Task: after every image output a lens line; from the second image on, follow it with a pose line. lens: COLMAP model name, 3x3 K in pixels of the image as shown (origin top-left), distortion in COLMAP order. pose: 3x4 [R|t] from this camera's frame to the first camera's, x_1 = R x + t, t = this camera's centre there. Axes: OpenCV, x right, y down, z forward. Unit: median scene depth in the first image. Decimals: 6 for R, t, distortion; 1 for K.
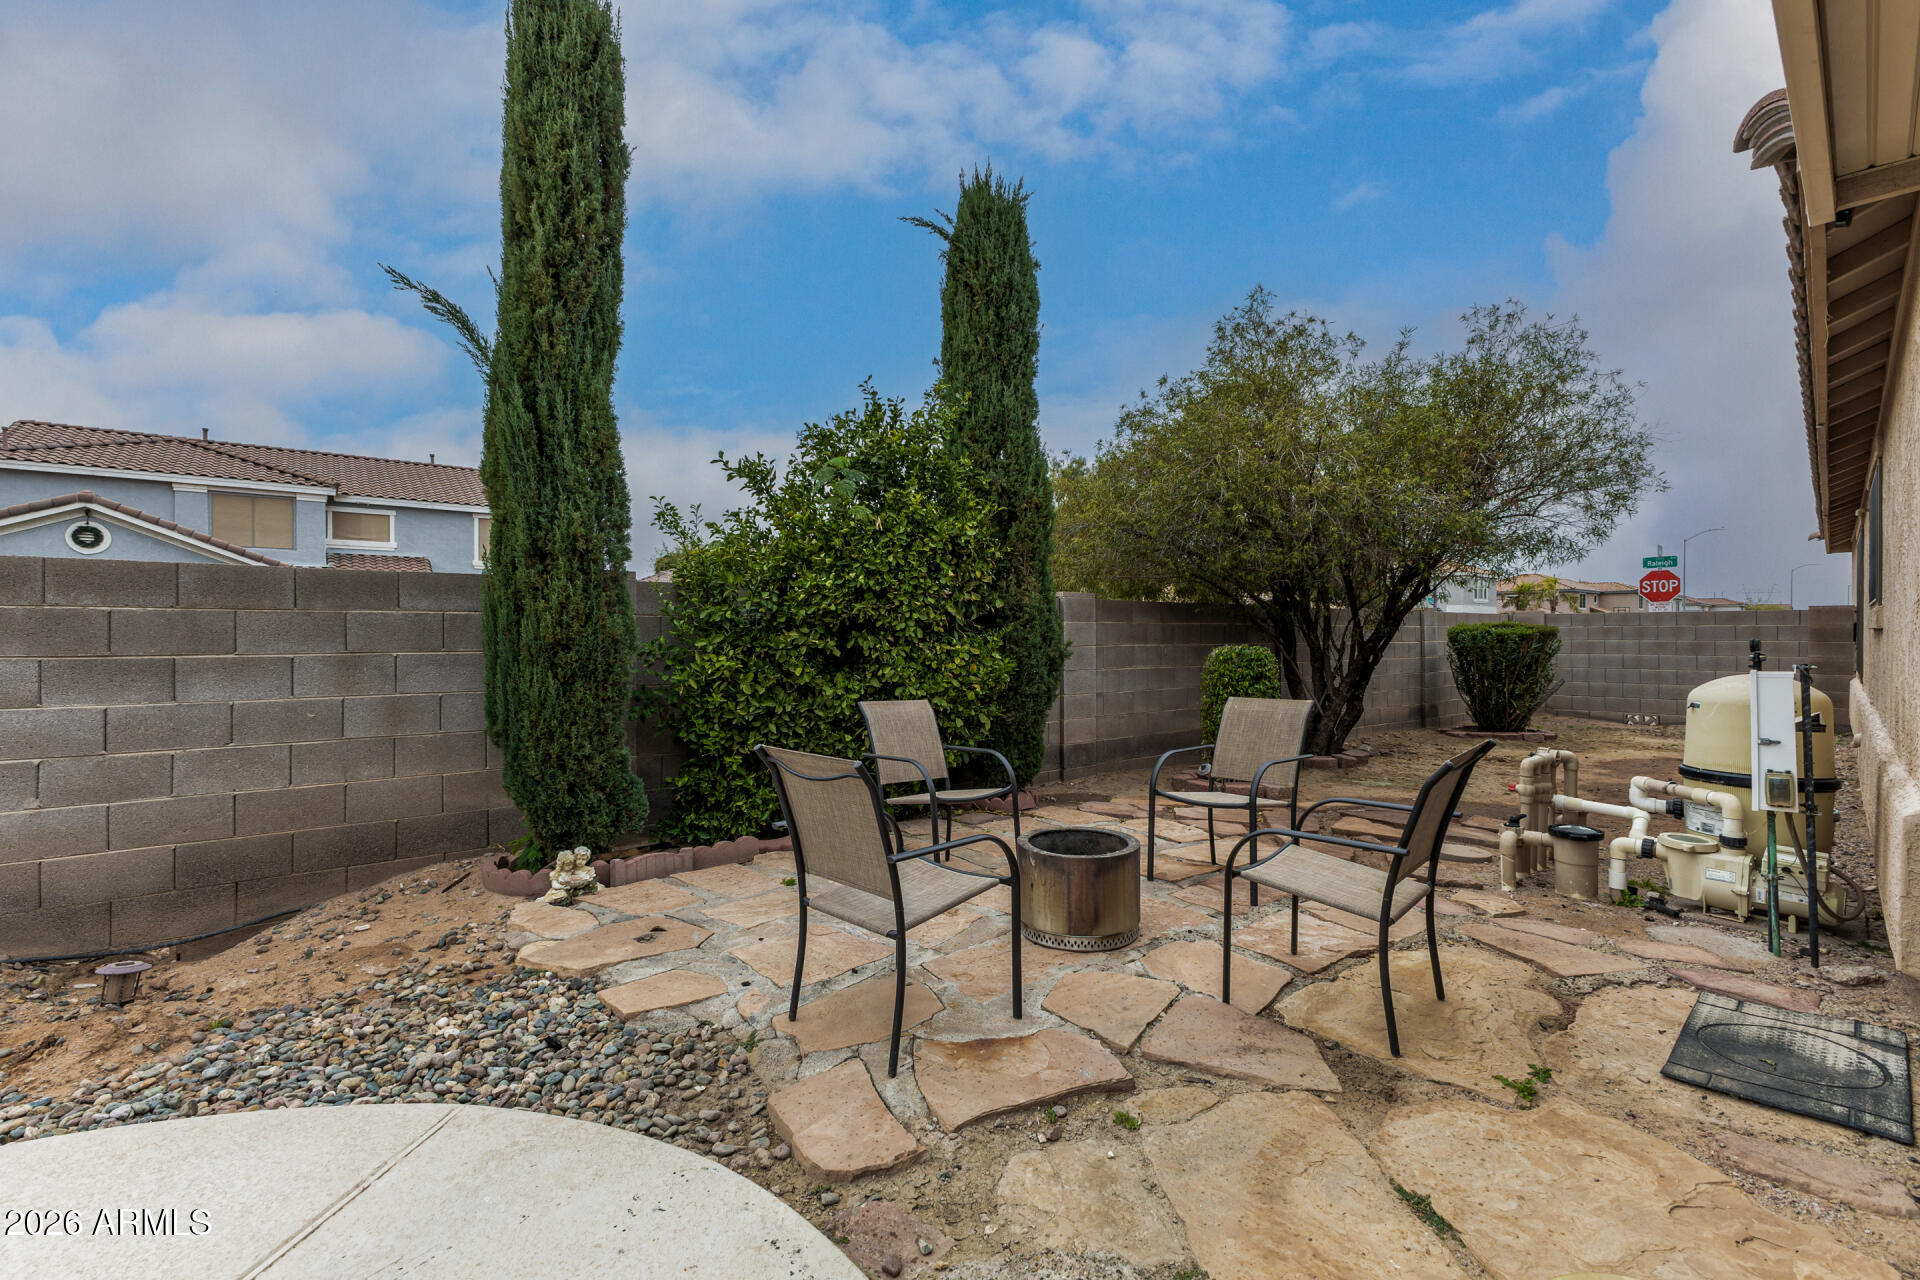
lens RADIAL K [[838.9, 0, 975.1], [0, 838.9, 647.8], [0, 0, 1]] dist [0.015395, -0.000839]
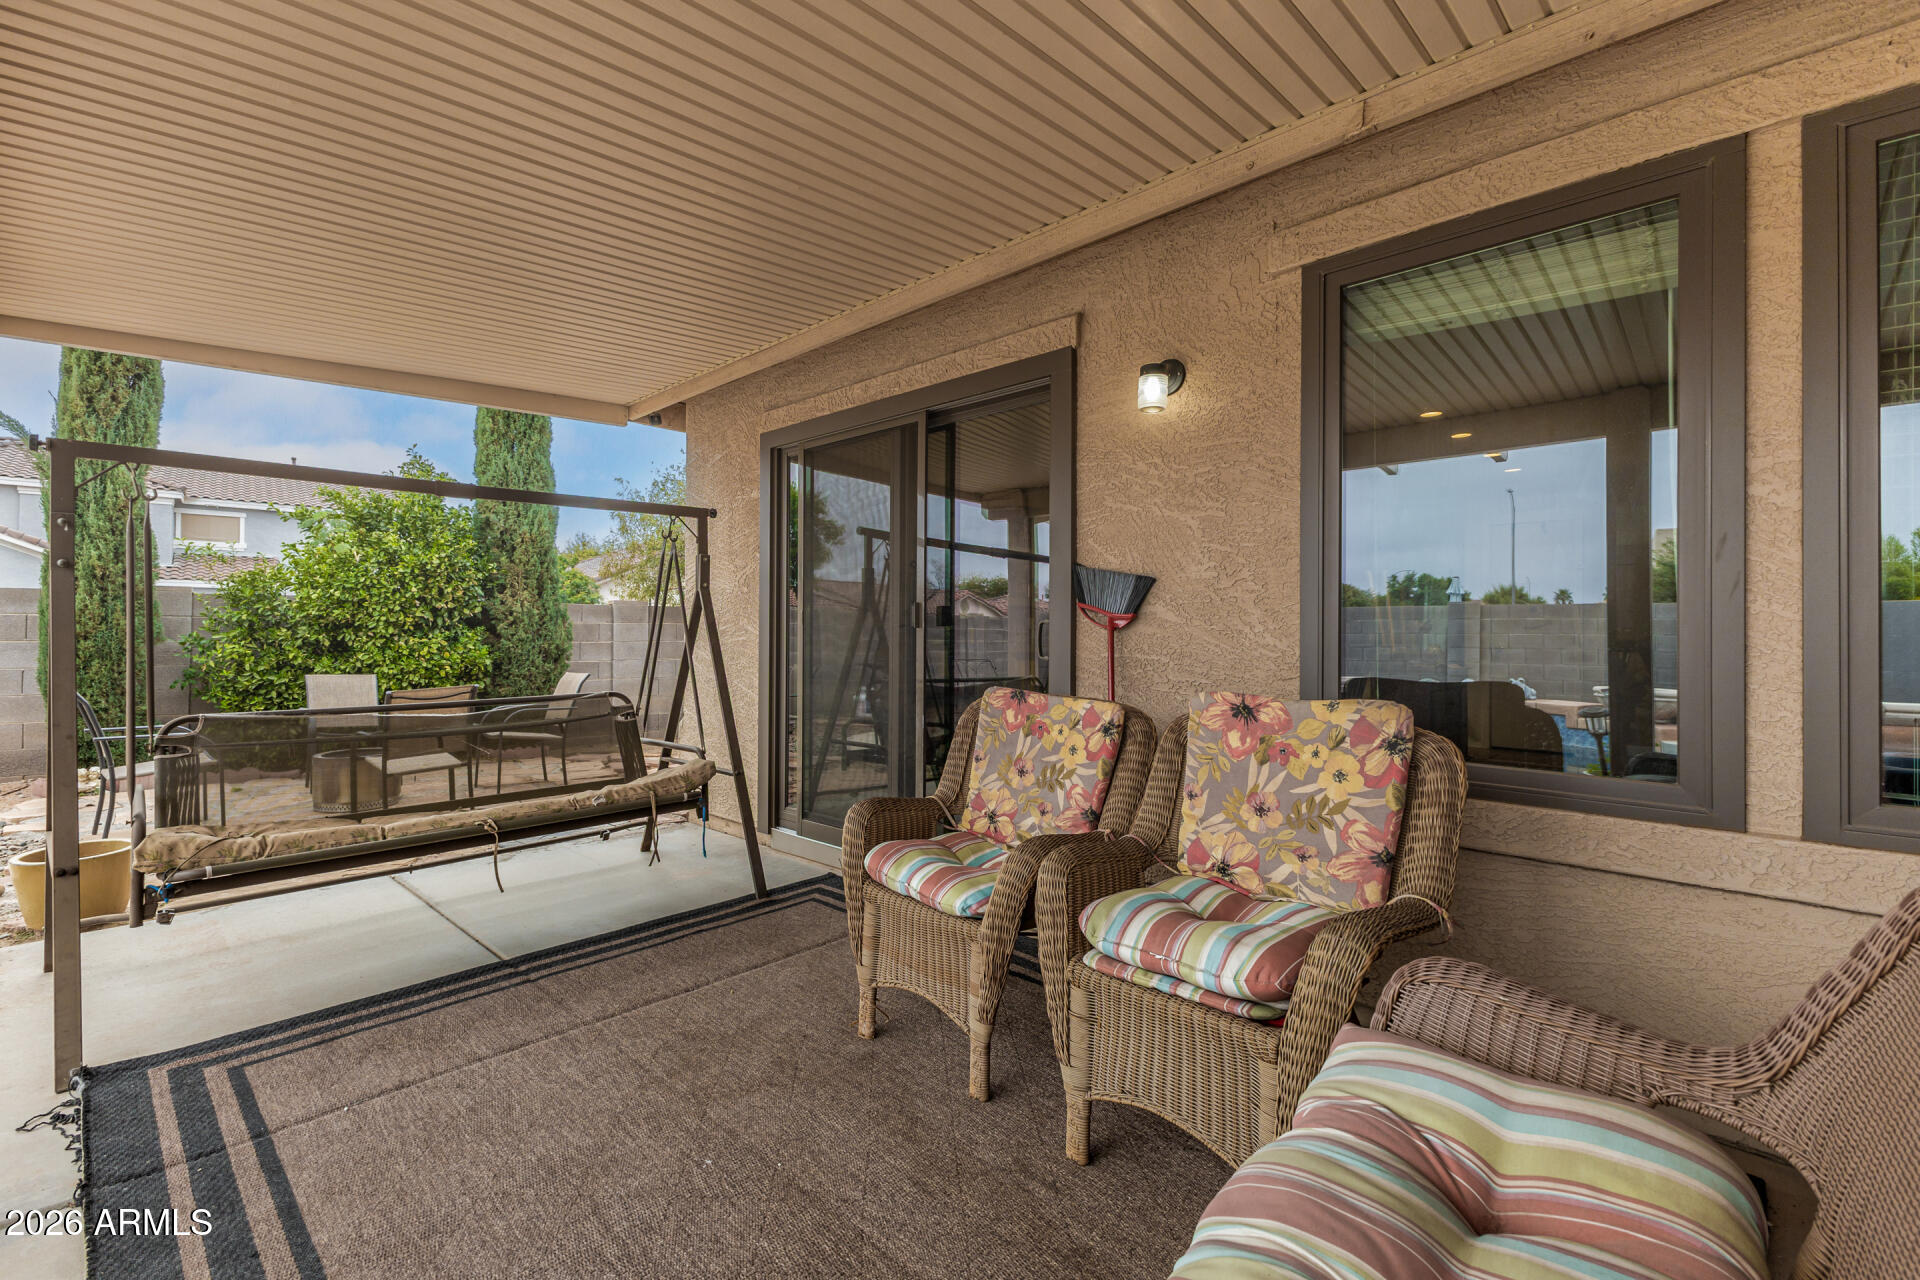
lens RADIAL K [[838.9, 0, 944.6], [0, 838.9, 628.7], [0, 0, 1]] dist [0.015395, -0.000839]
pose [[0.999563, 0.006842, 0.028756, 1.034275], [-0.006312, 0.999809, -0.018503, 0.001449], [-0.028877, 0.018314, 0.999415, -0.604831]]
